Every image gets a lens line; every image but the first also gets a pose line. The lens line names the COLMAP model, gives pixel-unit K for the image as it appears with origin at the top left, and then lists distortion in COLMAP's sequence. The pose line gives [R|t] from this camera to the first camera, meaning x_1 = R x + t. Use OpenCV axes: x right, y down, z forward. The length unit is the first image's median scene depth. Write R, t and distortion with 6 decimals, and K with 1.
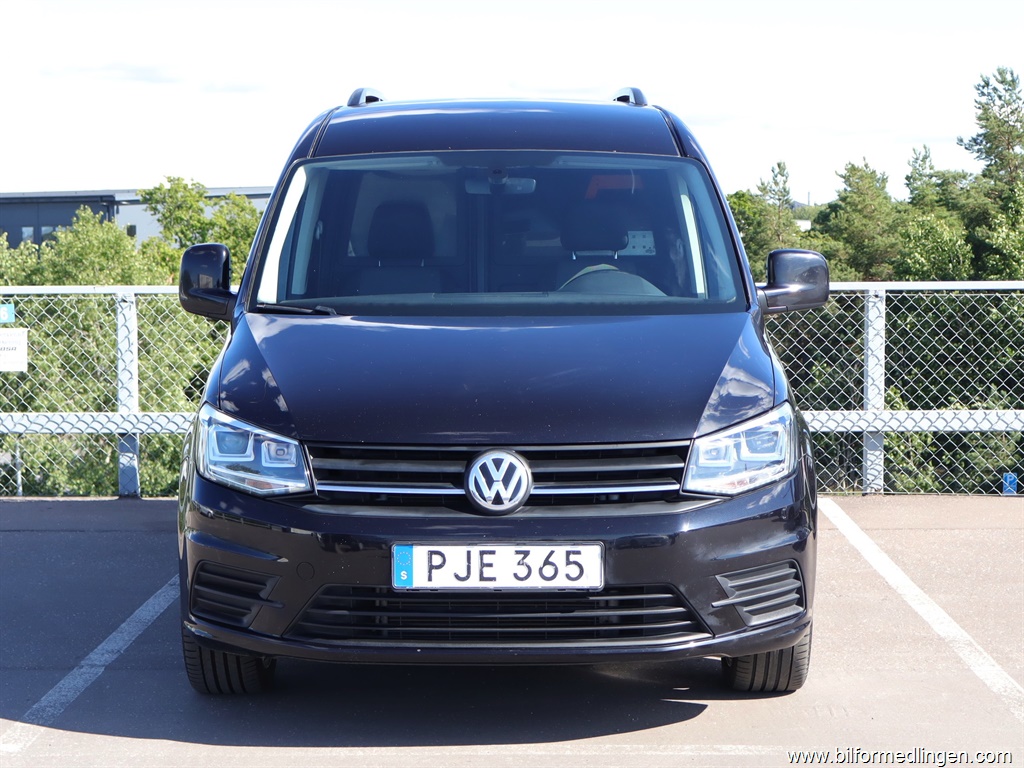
lens RADIAL K [[2233.5, 0, 511.1], [0, 2233.5, 385.0], [0, 0, 1]] dist [-0.174325, 0.000000]
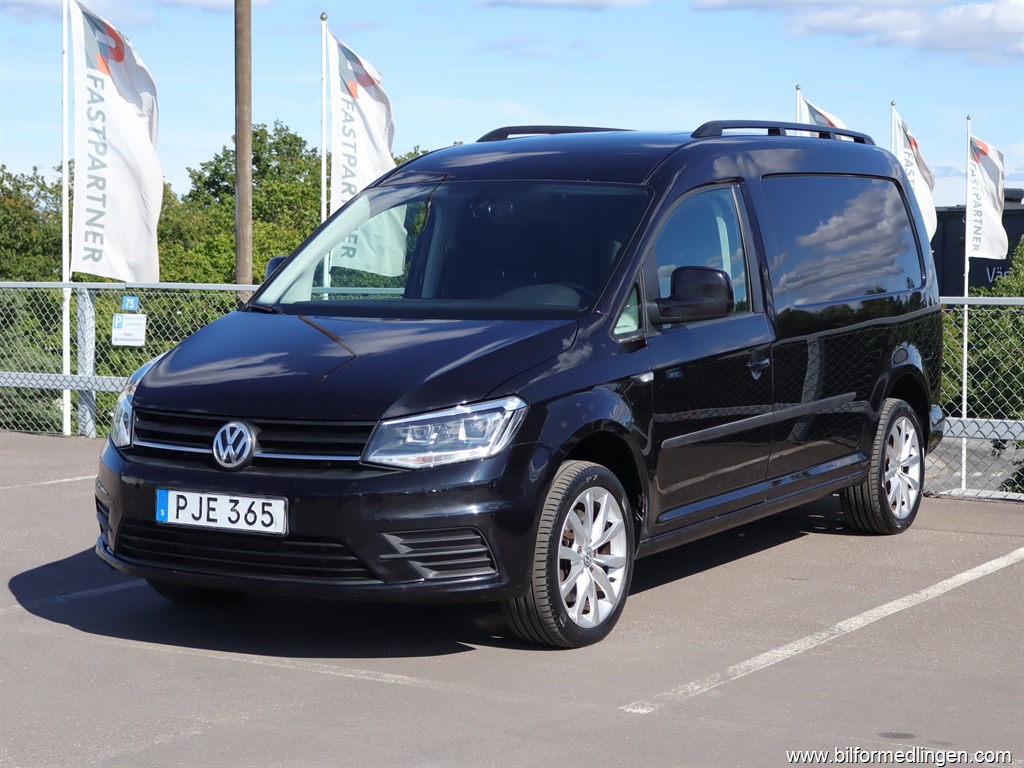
lens RADIAL K [[2233.5, 0, 508.6], [0, 2233.5, 384.2], [0, 0, 1]] dist [-0.174325, 0.000000]
pose [[0.849367, 0.040563, -0.526242, 0.800314], [-0.040237, 0.999117, 0.012068, -0.013580], [0.526267, 0.010924, 0.850249, -0.001985]]
